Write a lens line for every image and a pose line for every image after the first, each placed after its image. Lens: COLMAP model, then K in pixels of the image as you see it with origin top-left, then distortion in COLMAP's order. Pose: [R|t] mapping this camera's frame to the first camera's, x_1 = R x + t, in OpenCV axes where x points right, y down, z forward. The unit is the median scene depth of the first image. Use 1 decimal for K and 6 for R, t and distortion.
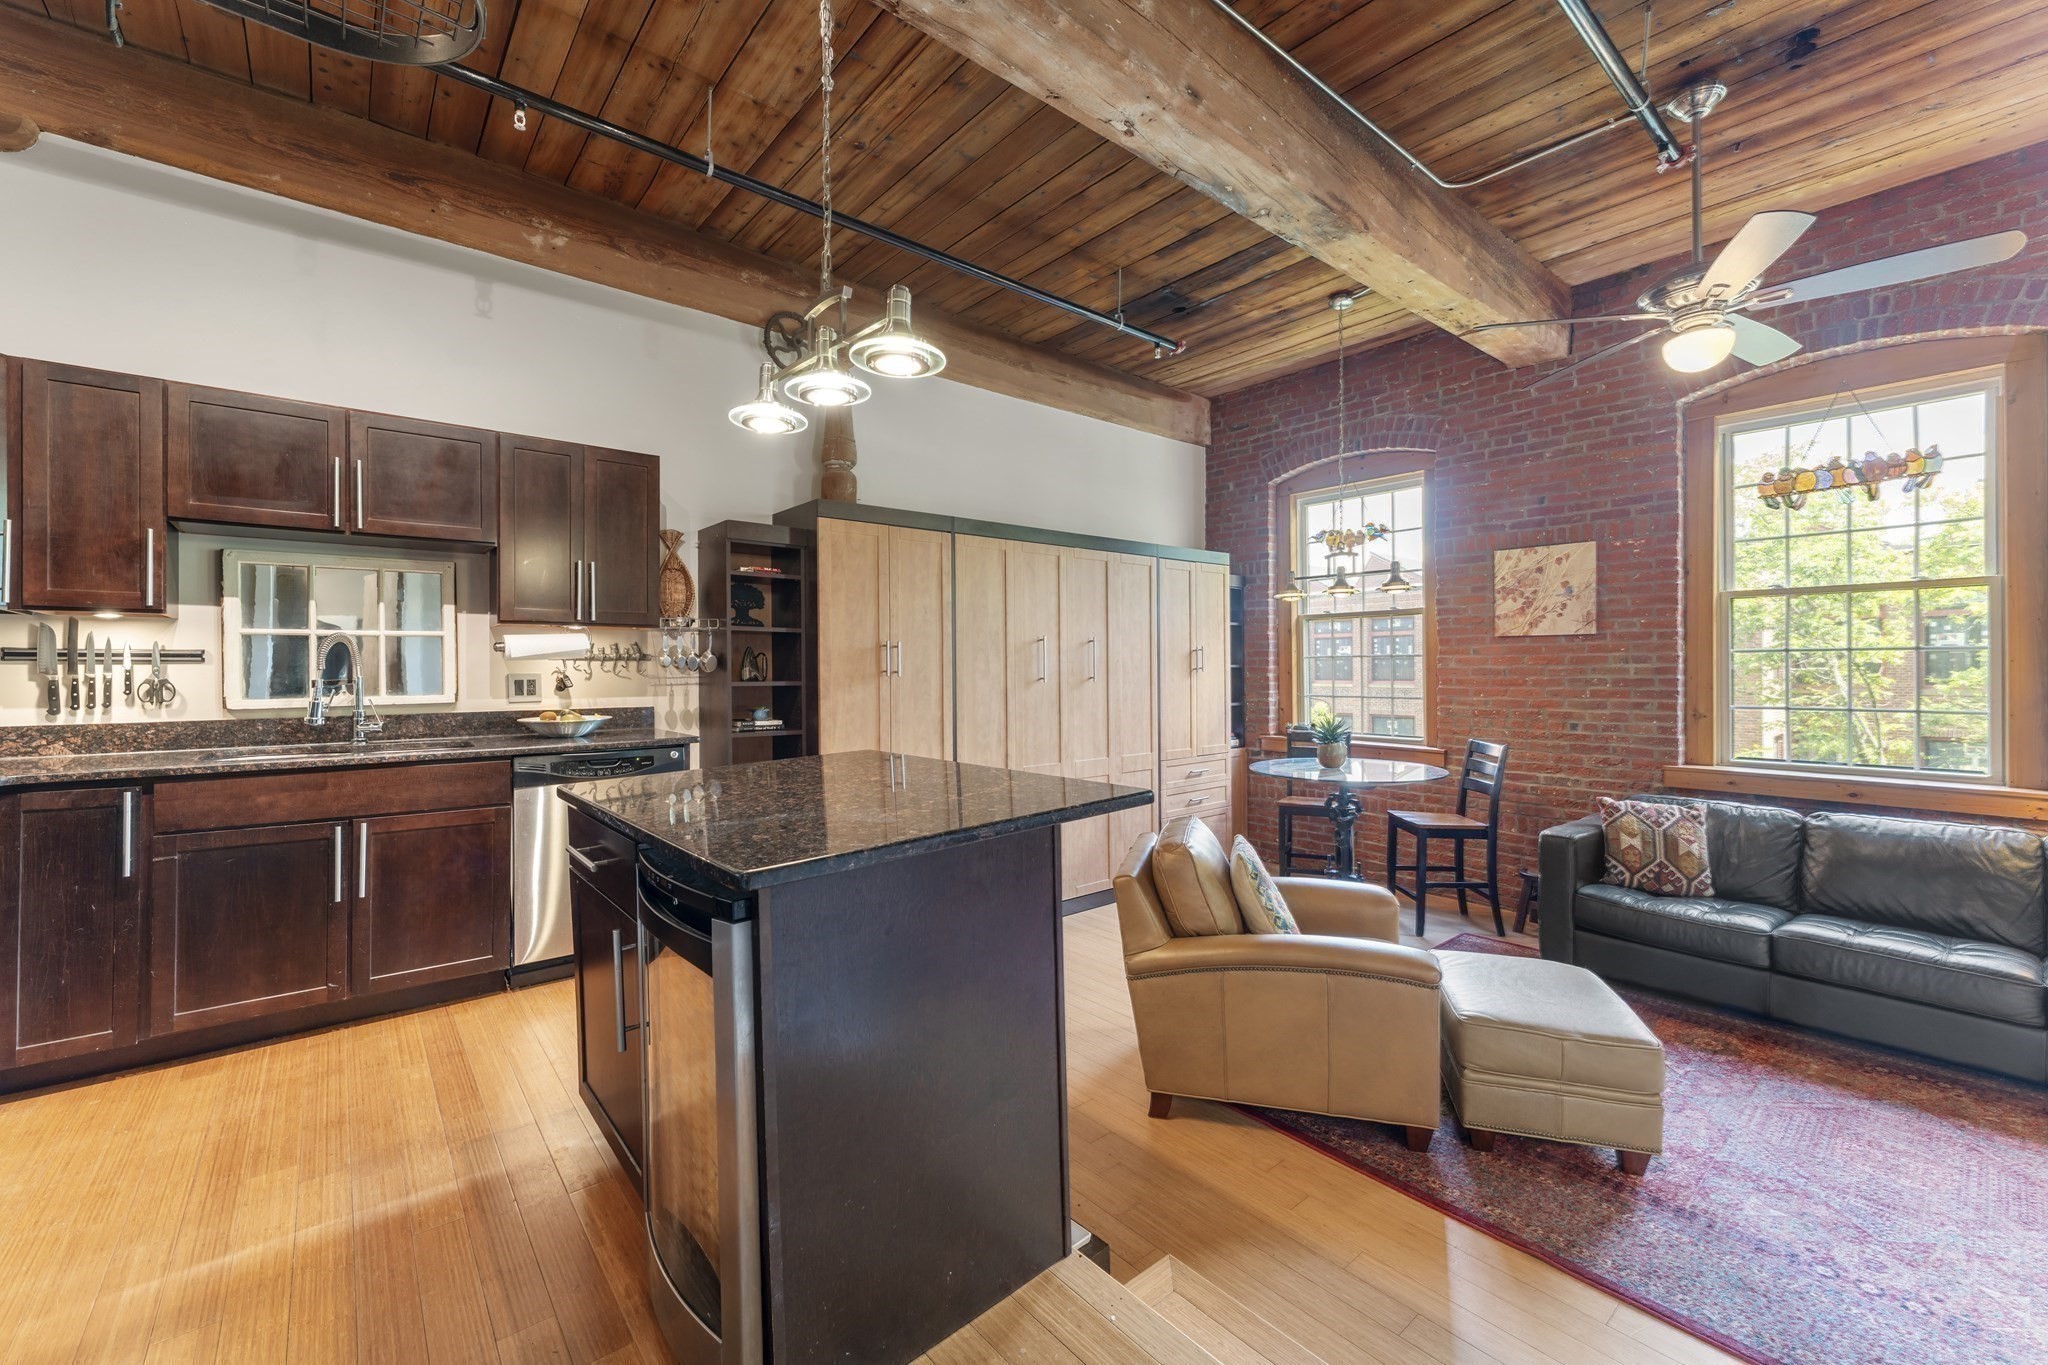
lens RADIAL K [[826.3, 0, 1019.5], [0, 826.3, 668.7], [0, 0, 1]] dist [0.001372, -0.000514]
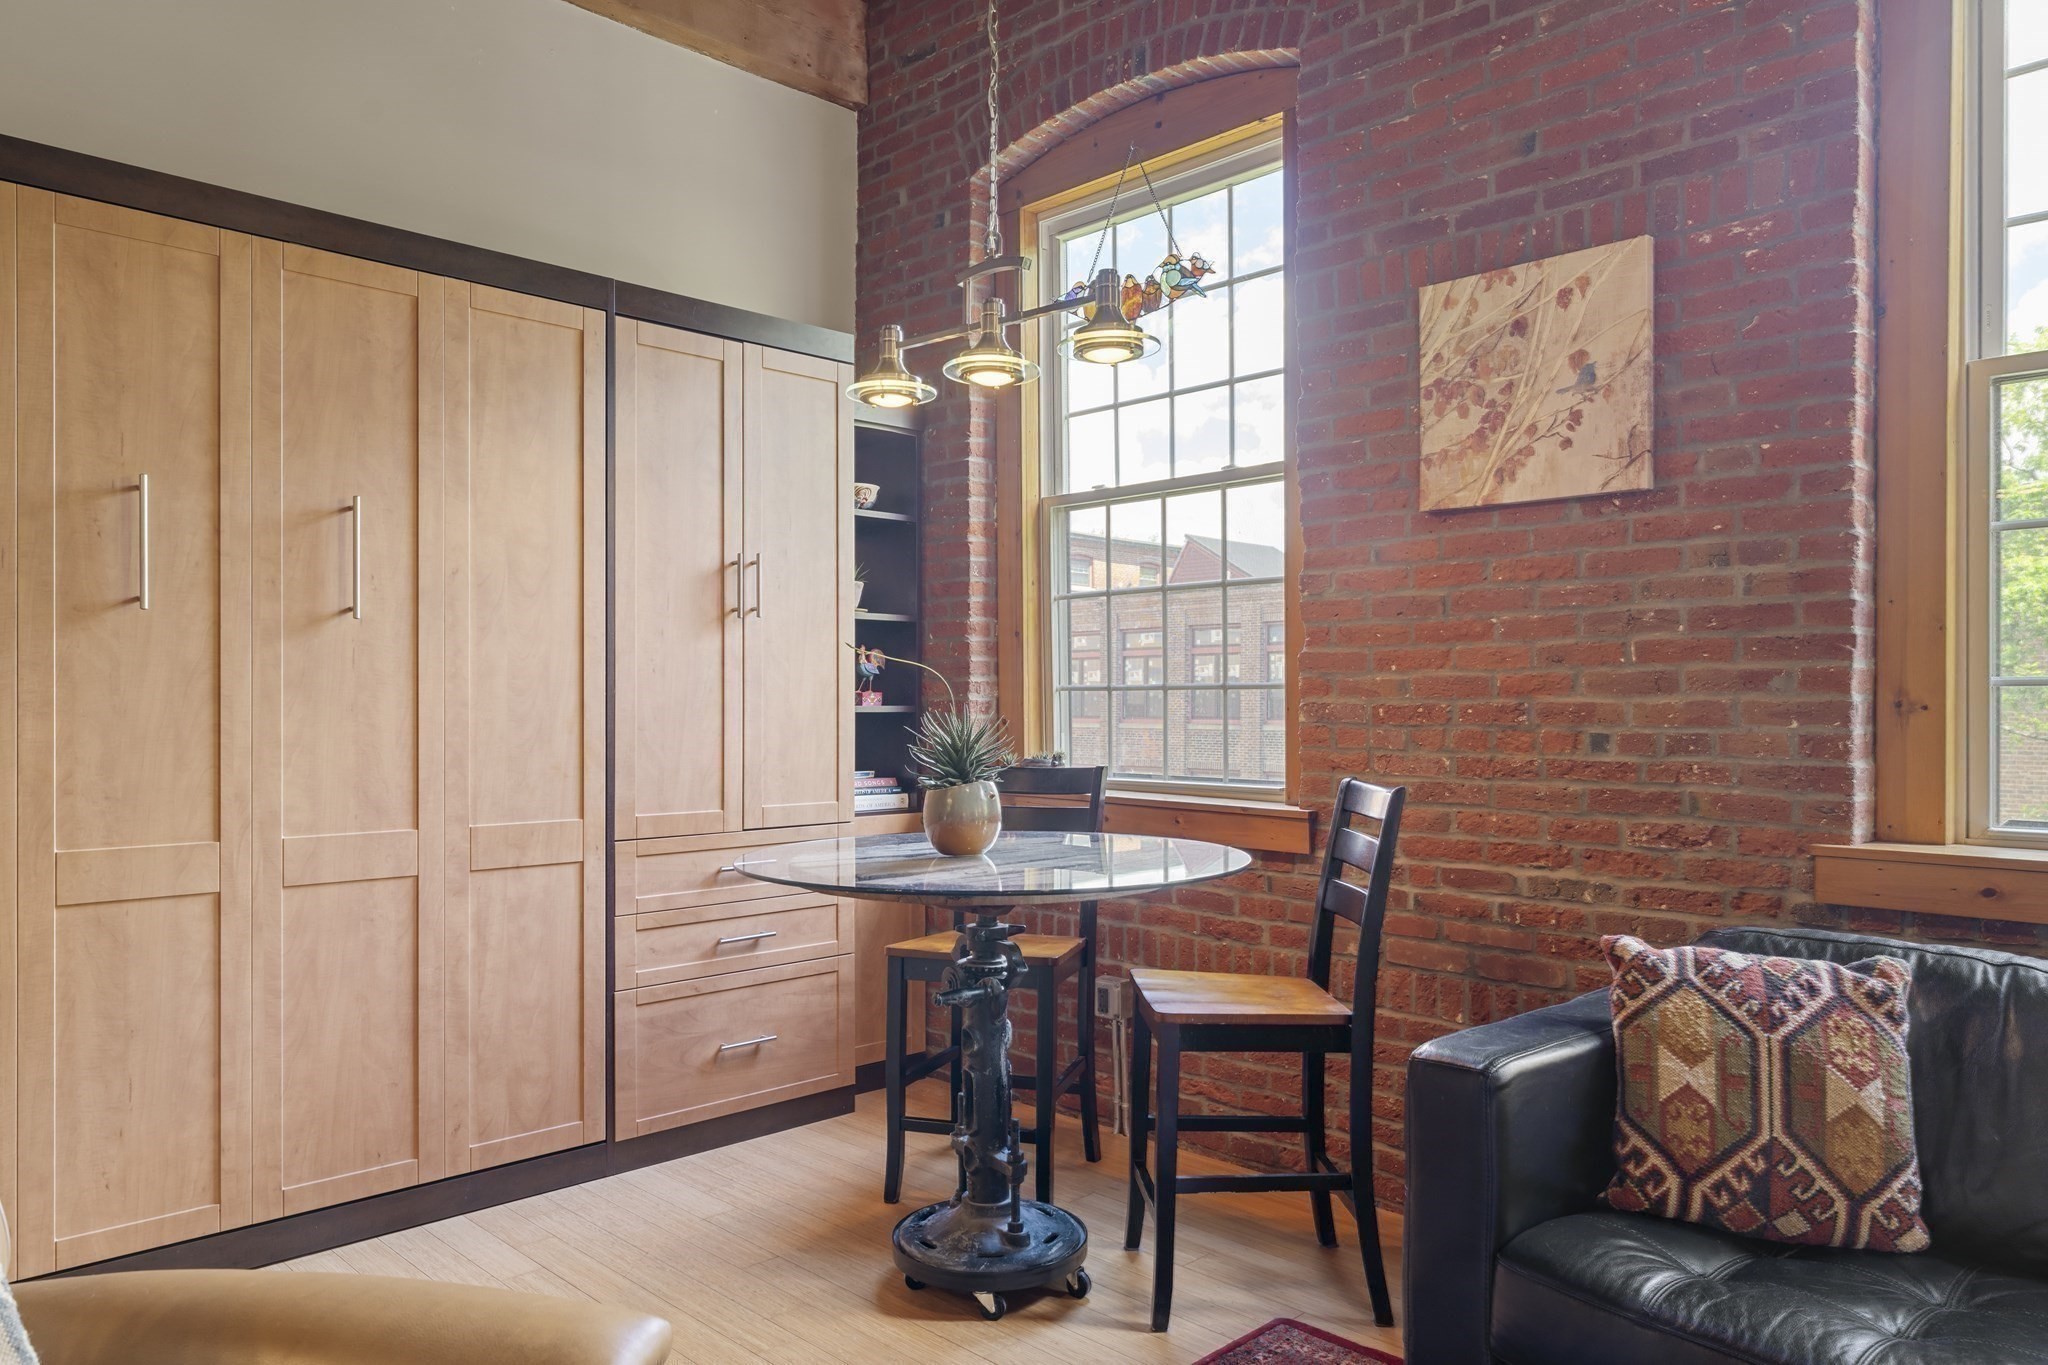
lens RADIAL K [[1373.8, 0, 1023.5], [0, 1373.8, 706.5], [0, 0, 1]] dist [0.000081, 0.005222]
pose [[0.996656, 0.008138, 0.081306, 0.437596], [-0.007936, 0.999965, -0.002807, 0.069627], [-0.081326, 0.002152, 0.996685, 0.489002]]
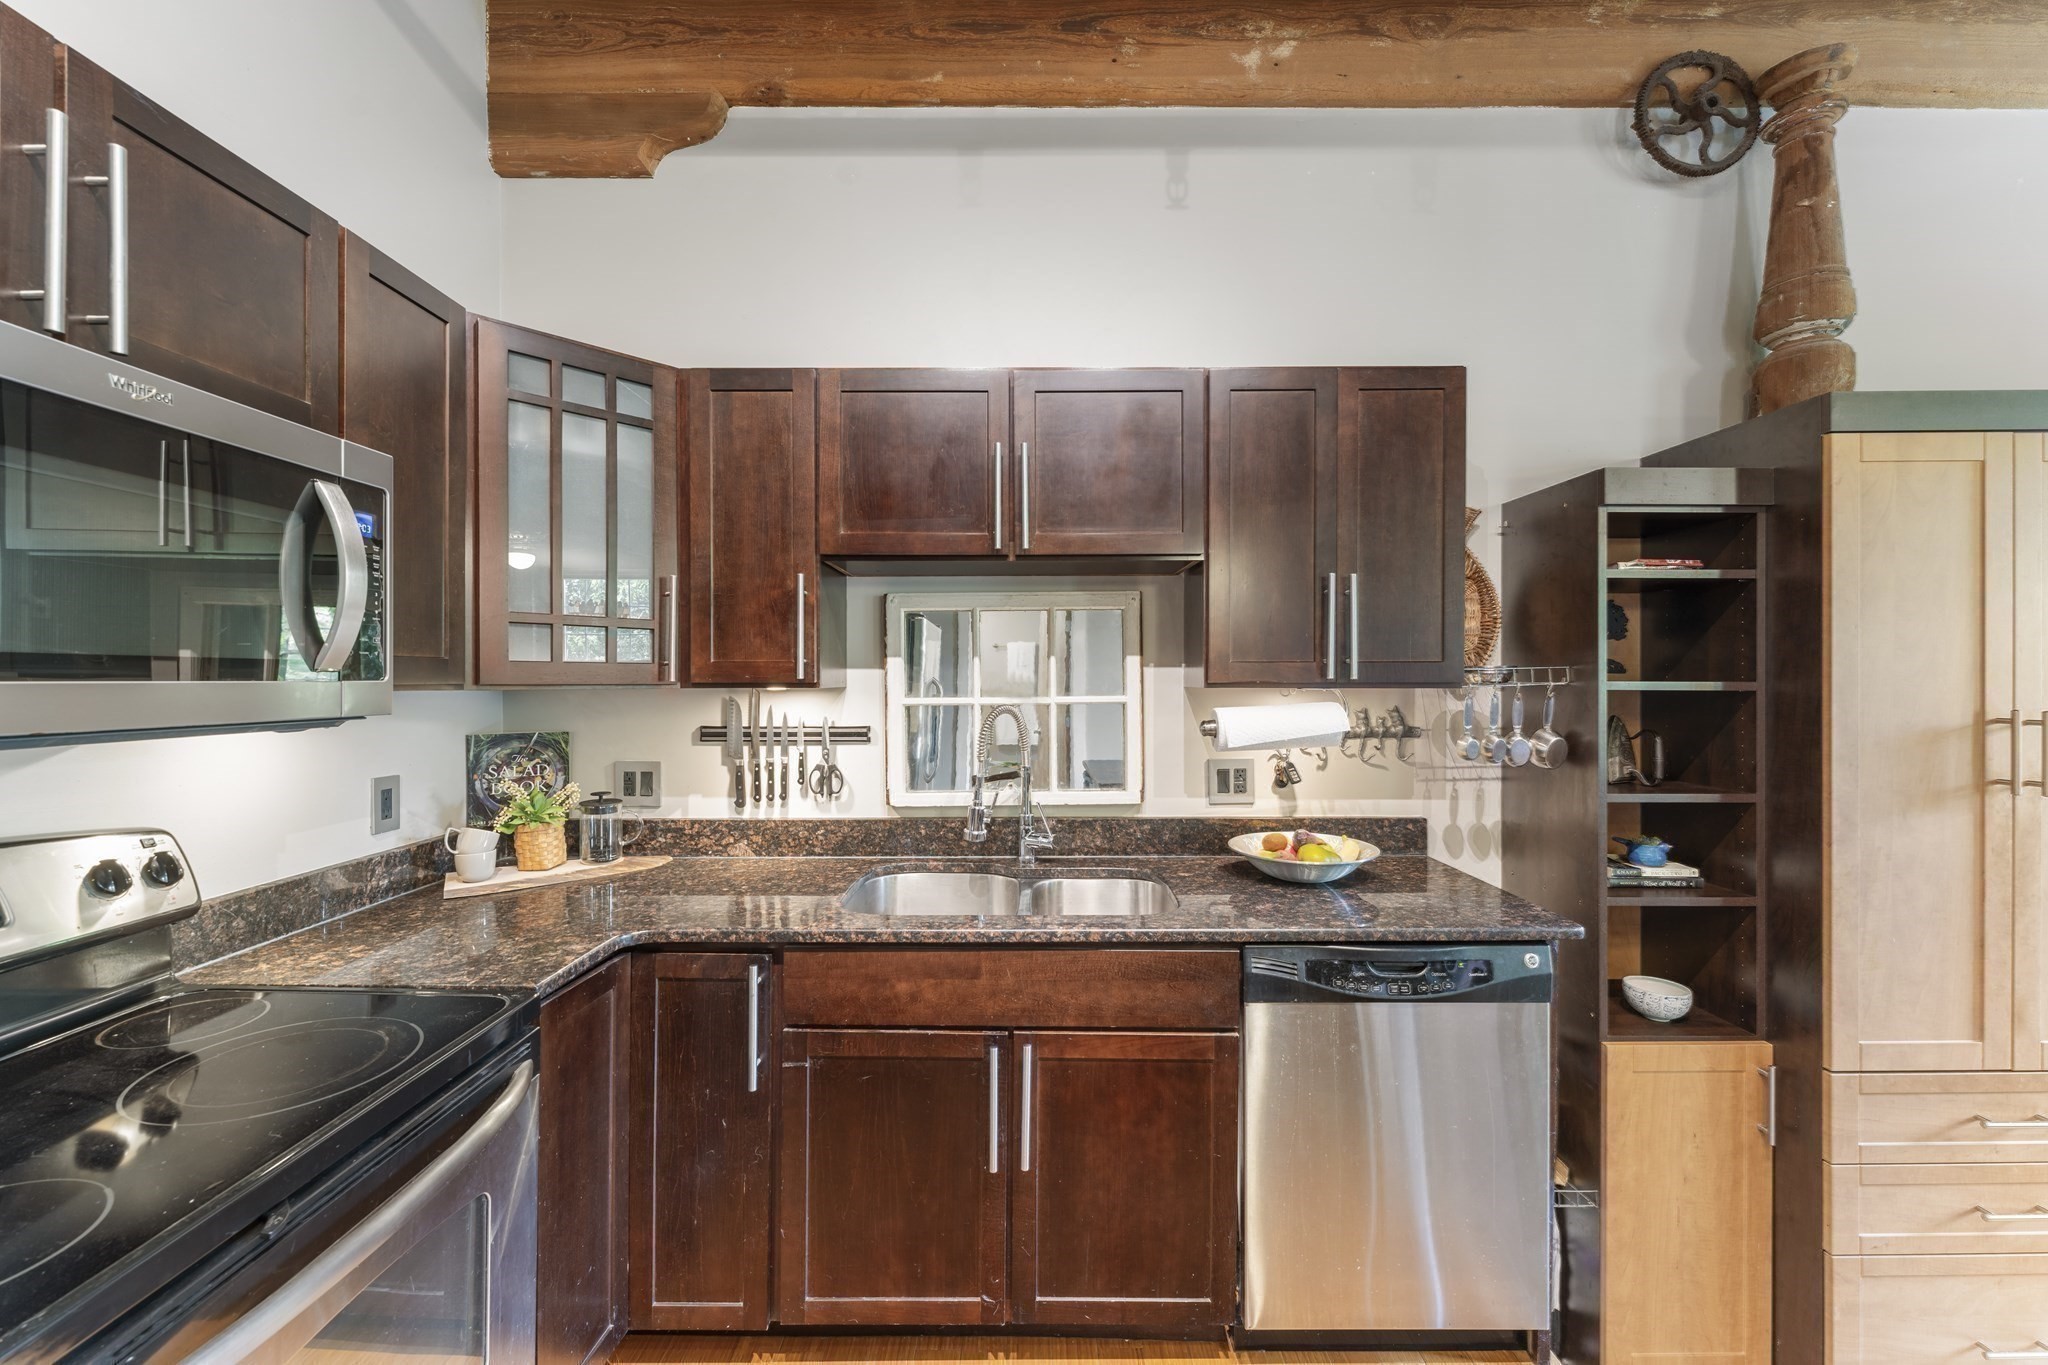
lens RADIAL K [[826.3, 0, 1023.9], [0, 826.3, 681.6], [0, 0, 1]] dist [0.001372, -0.000514]
pose [[0.769063, 0.005194, -0.639152, -0.296653], [-0.000382, 0.999971, 0.007666, -0.054546], [0.639173, -0.005652, 0.769042, 0.386497]]
